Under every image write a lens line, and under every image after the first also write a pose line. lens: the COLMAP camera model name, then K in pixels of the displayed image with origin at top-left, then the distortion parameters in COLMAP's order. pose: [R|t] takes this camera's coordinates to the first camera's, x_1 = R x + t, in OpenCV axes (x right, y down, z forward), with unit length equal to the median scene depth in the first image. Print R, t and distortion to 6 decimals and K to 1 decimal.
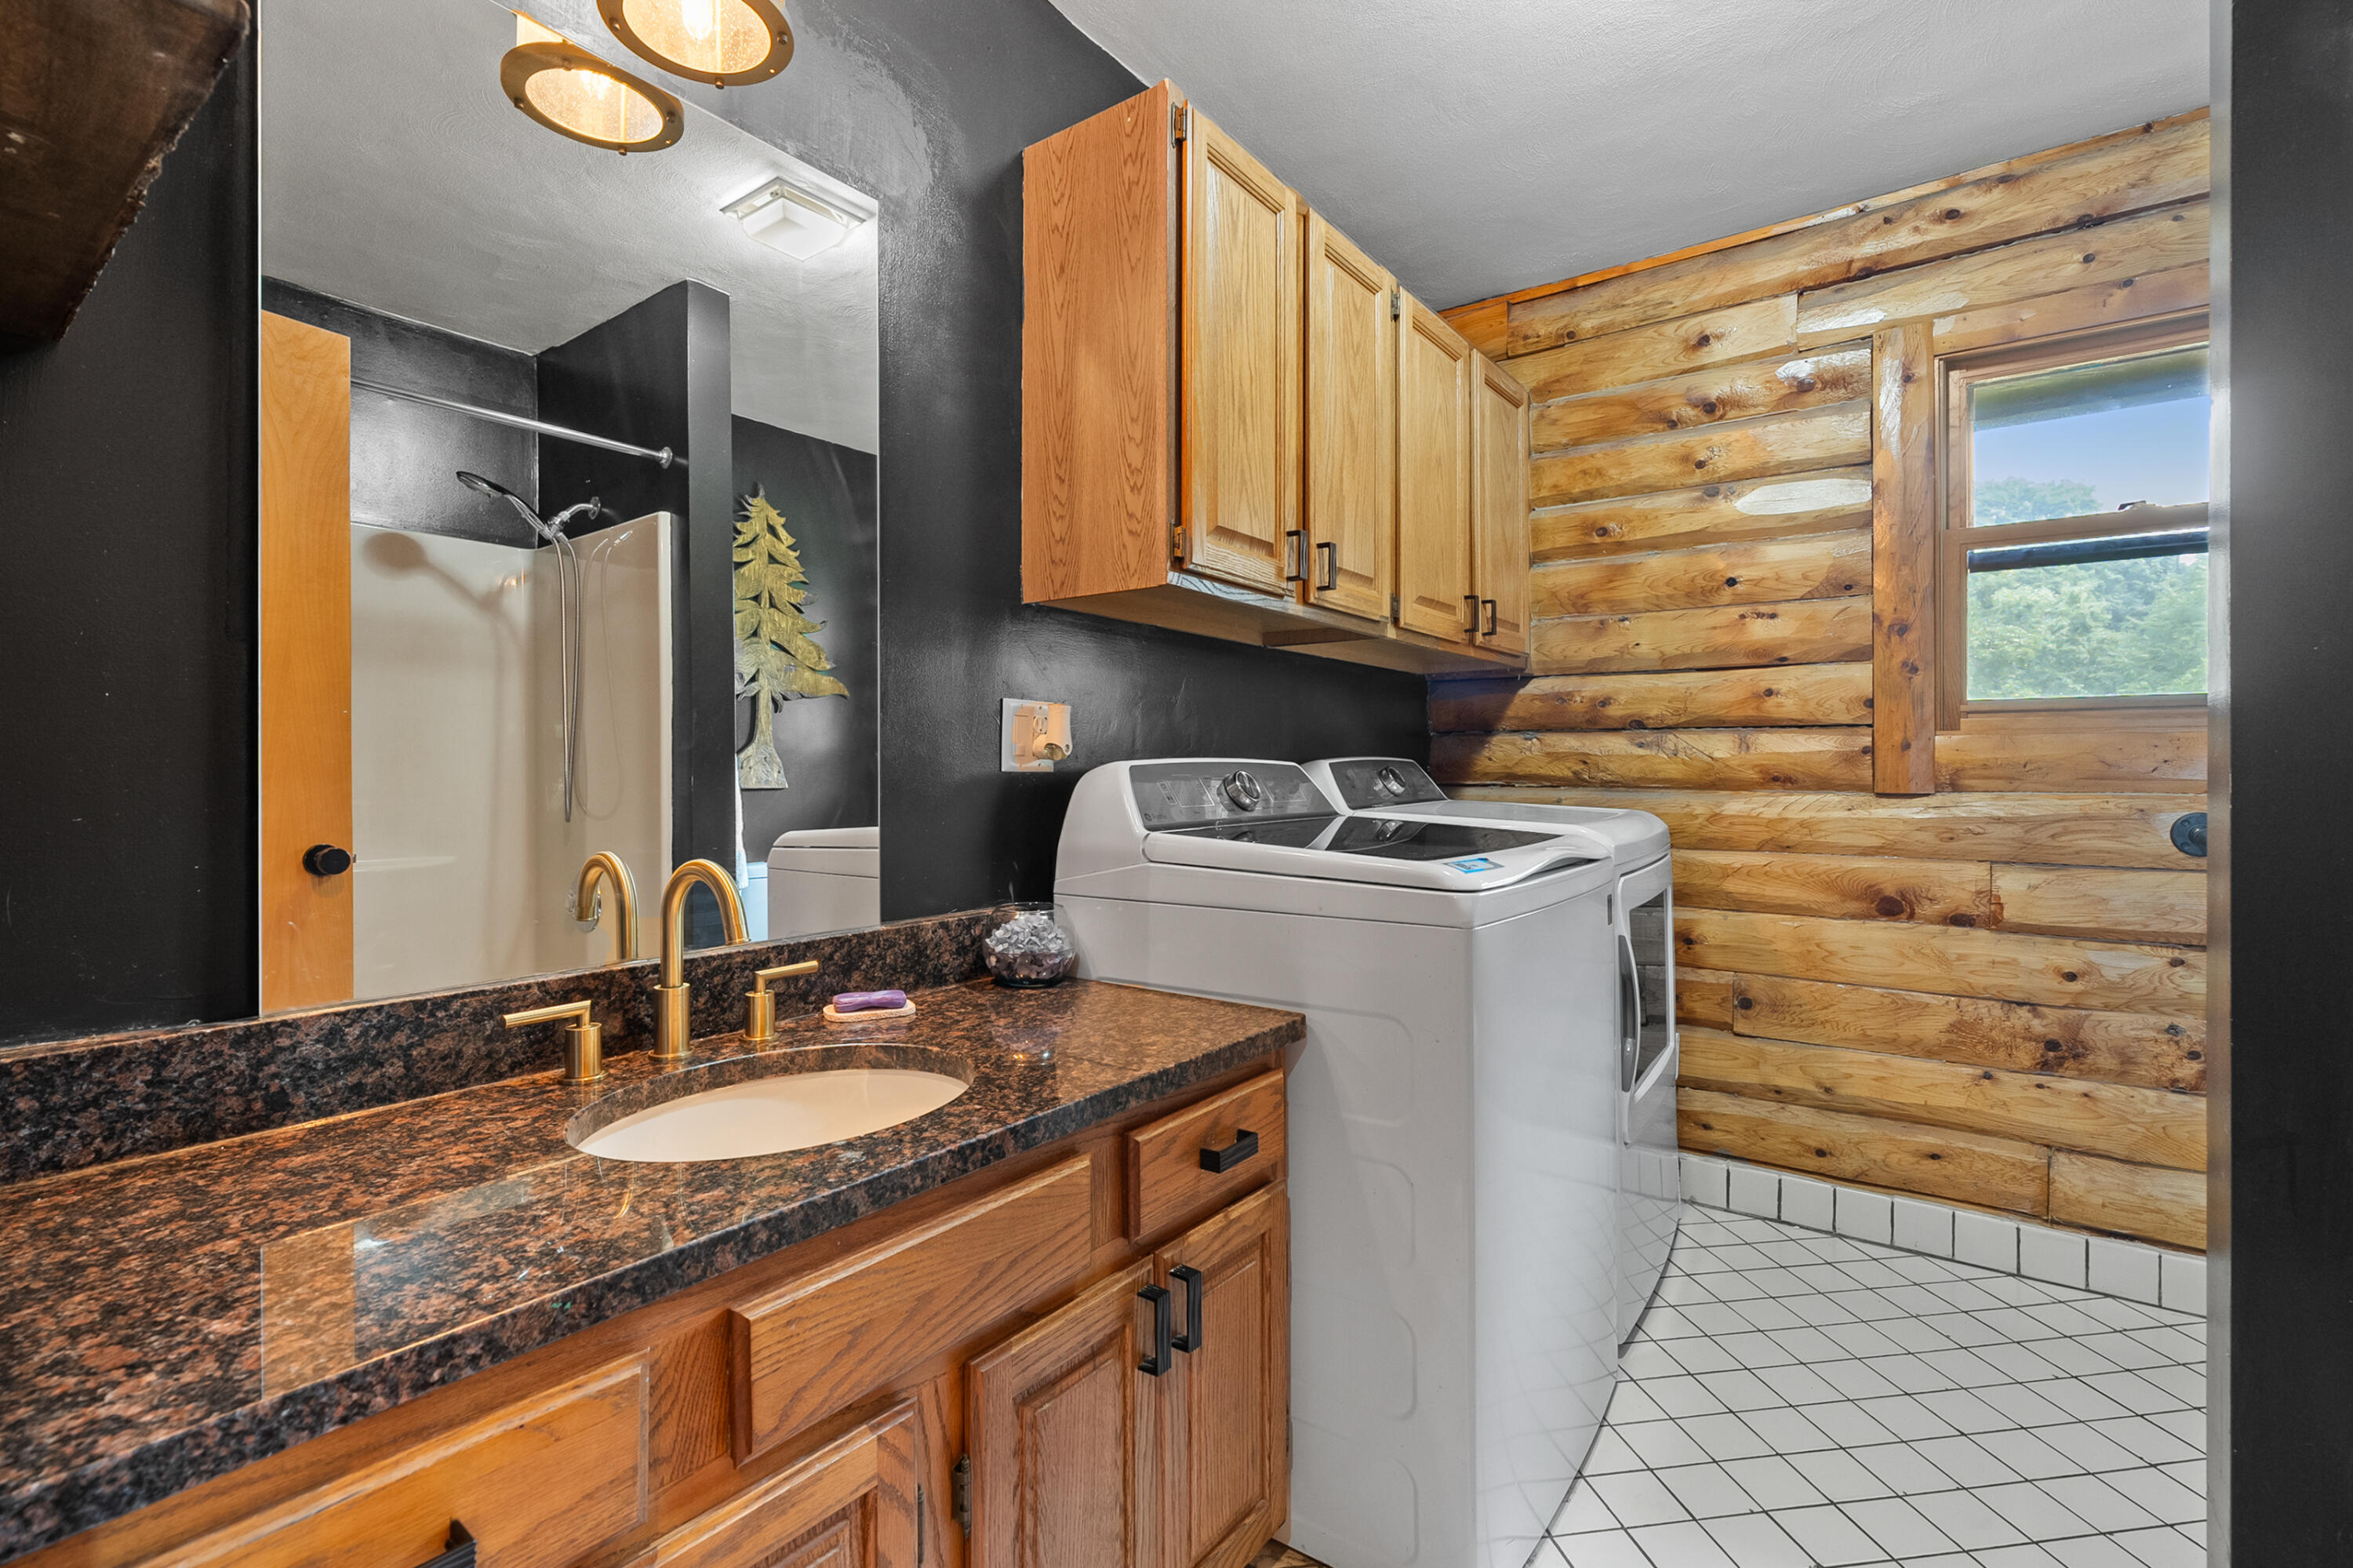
lens RADIAL K [[1073.4, 0, 1168.5], [0, 1073.4, 769.5], [0, 0, 1]] dist [-0.000430, -0.000301]
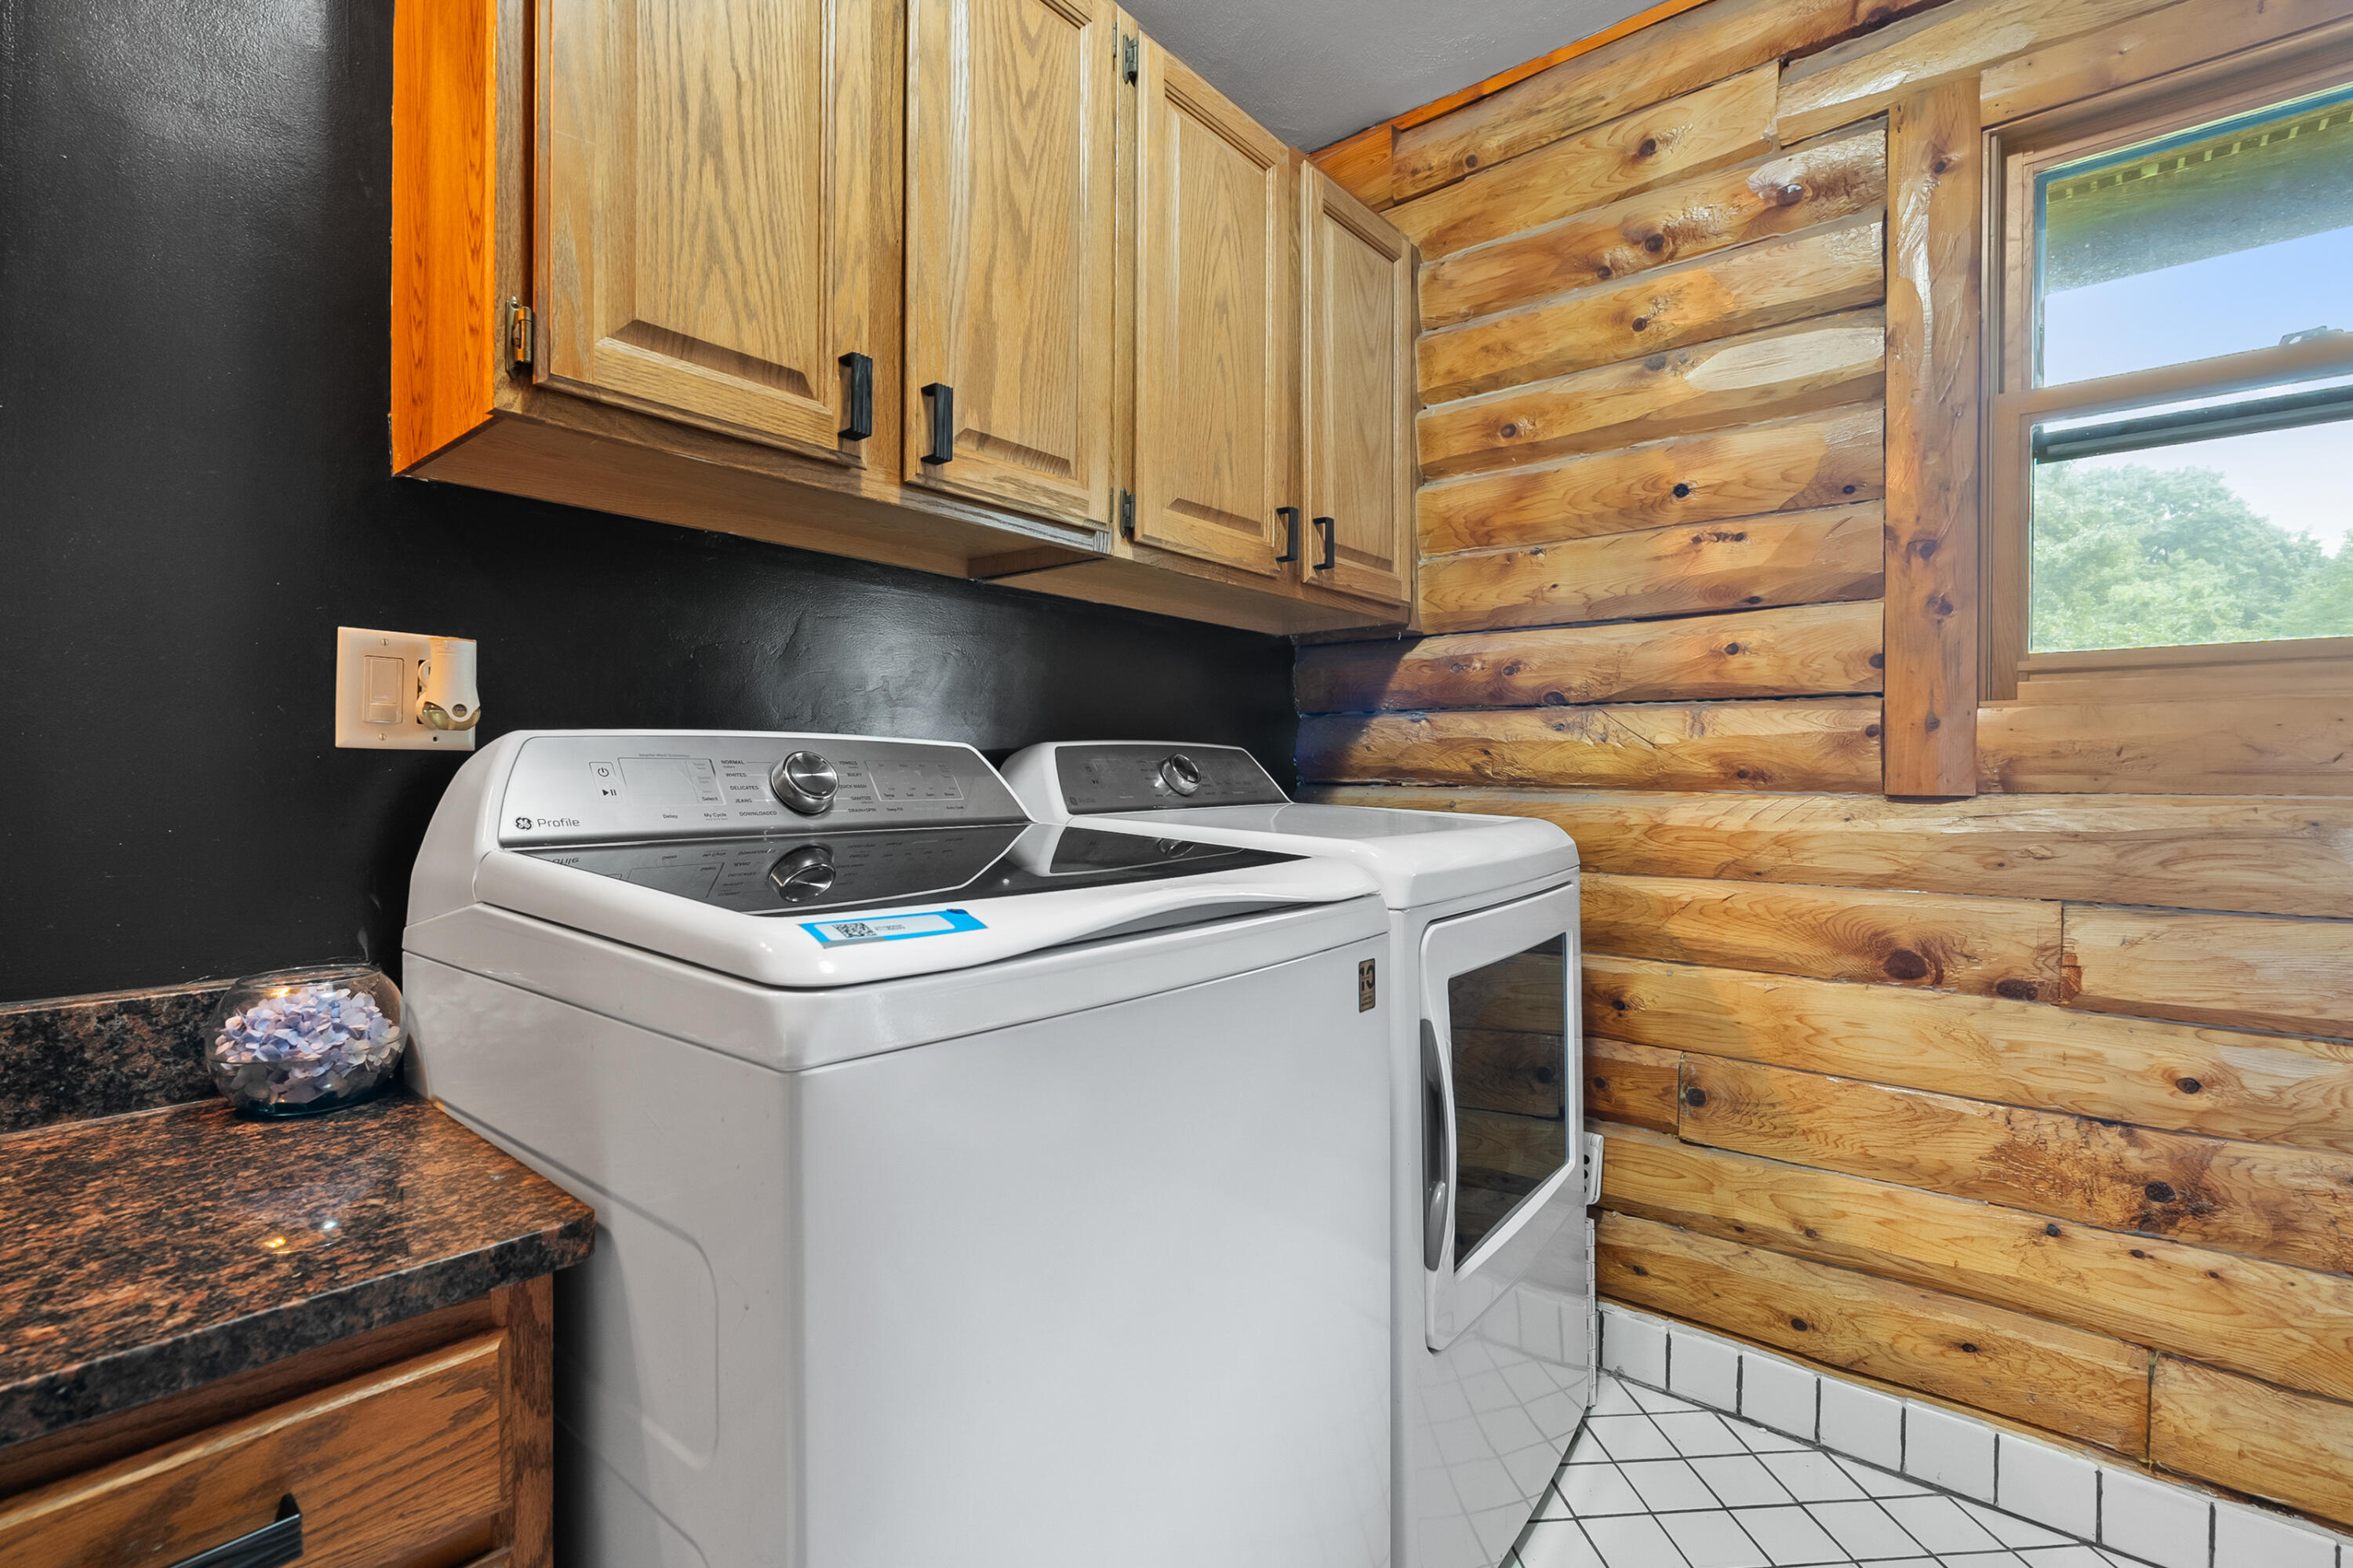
lens RADIAL K [[1069.8, 0, 1176.5], [0, 1069.8, 784.0], [0, 0, 1]] dist [-0.002414, 0.000426]
pose [[0.998038, 0.004692, -0.062439, 0.255884], [-0.004182, 0.999957, 0.008283, 0.011241], [0.062476, -0.008005, 0.998014, 0.303802]]
